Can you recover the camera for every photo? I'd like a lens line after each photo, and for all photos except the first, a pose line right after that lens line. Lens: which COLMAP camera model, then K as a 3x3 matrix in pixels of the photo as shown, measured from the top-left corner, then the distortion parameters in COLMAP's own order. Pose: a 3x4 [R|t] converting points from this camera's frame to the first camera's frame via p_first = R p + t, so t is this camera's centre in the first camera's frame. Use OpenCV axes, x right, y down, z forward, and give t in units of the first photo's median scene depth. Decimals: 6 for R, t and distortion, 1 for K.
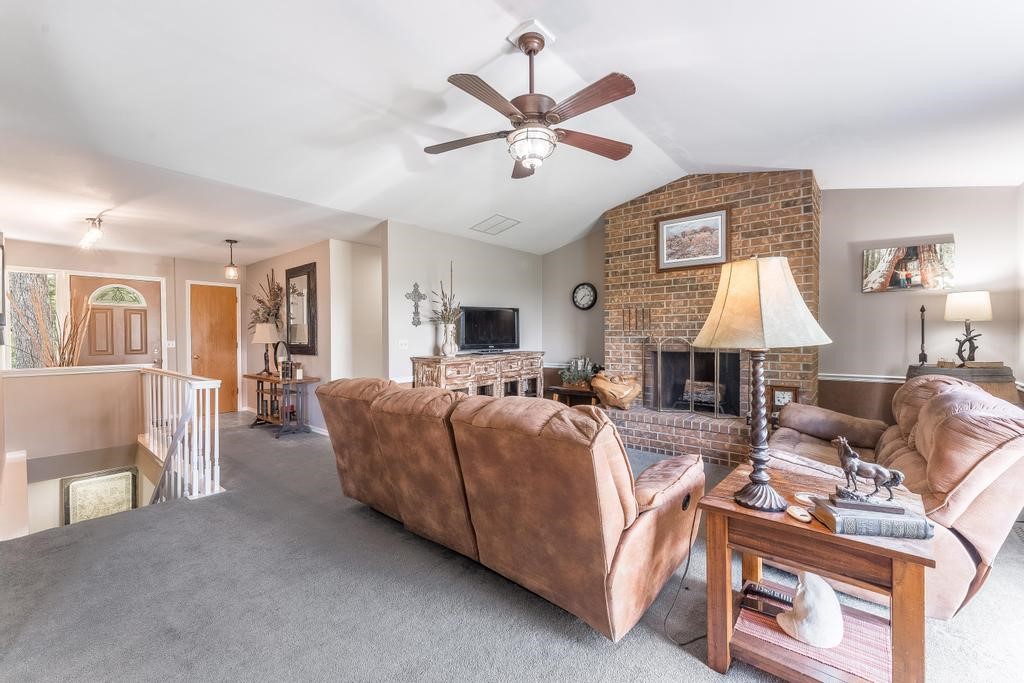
lens RADIAL K [[413.3, 0, 513.6], [0, 413.3, 343.6], [0, 0, 1]] dist [0.000283, -0.000413]
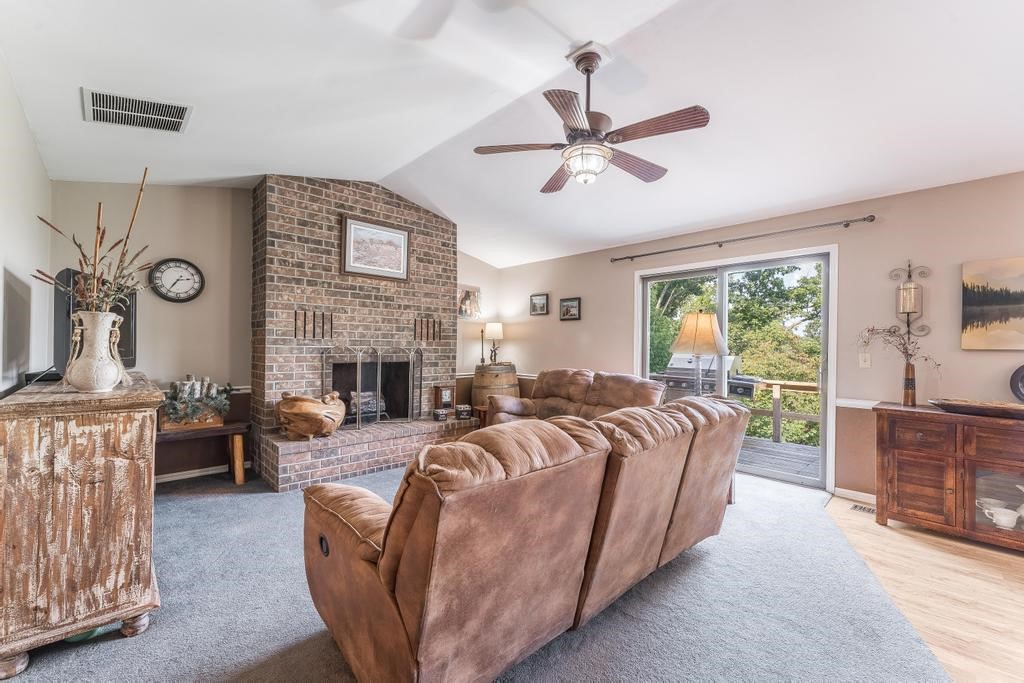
lens RADIAL K [[417.5, 0, 513.3], [0, 417.5, 348.2], [0, 0, 1]] dist [-0.000115, -0.000089]
pose [[0.114556, 0.001965, 0.993415, -0.519123], [0.005984, 0.999979, -0.002668, -0.008439], [-0.993399, 0.006250, 0.114542, 0.552311]]
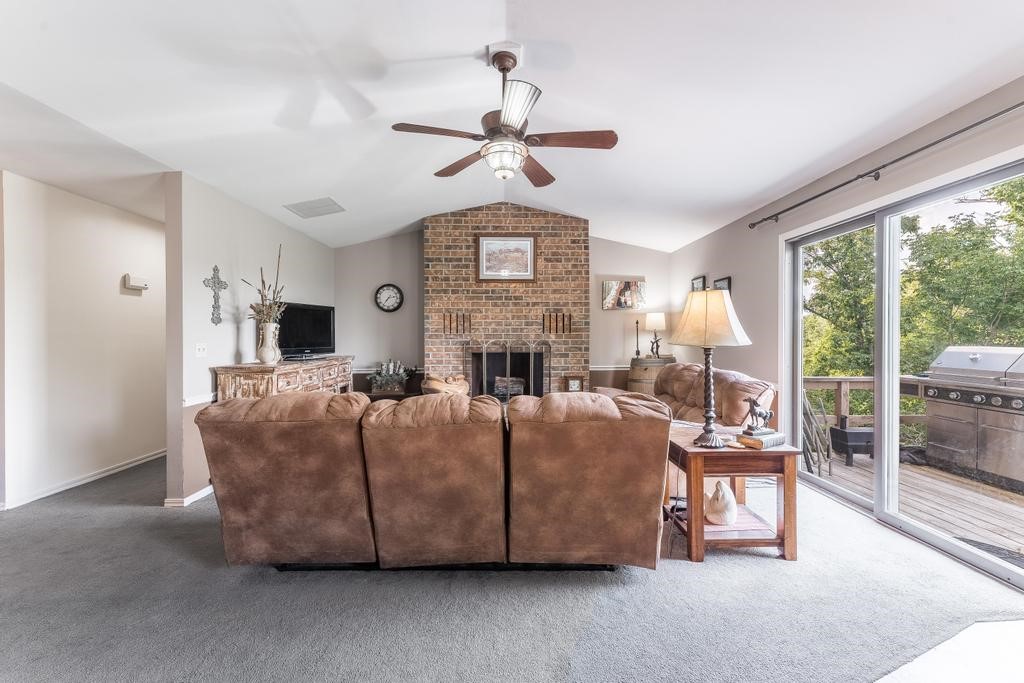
lens RADIAL K [[415.6, 0, 514.1], [0, 415.6, 342.3], [0, 0, 1]] dist [0.001105, -0.000043]
pose [[0.748568, -0.002972, 0.663051, -0.333363], [0.010229, 0.999923, -0.007067, -0.000233], [-0.662979, 0.012073, 0.748541, 0.100087]]
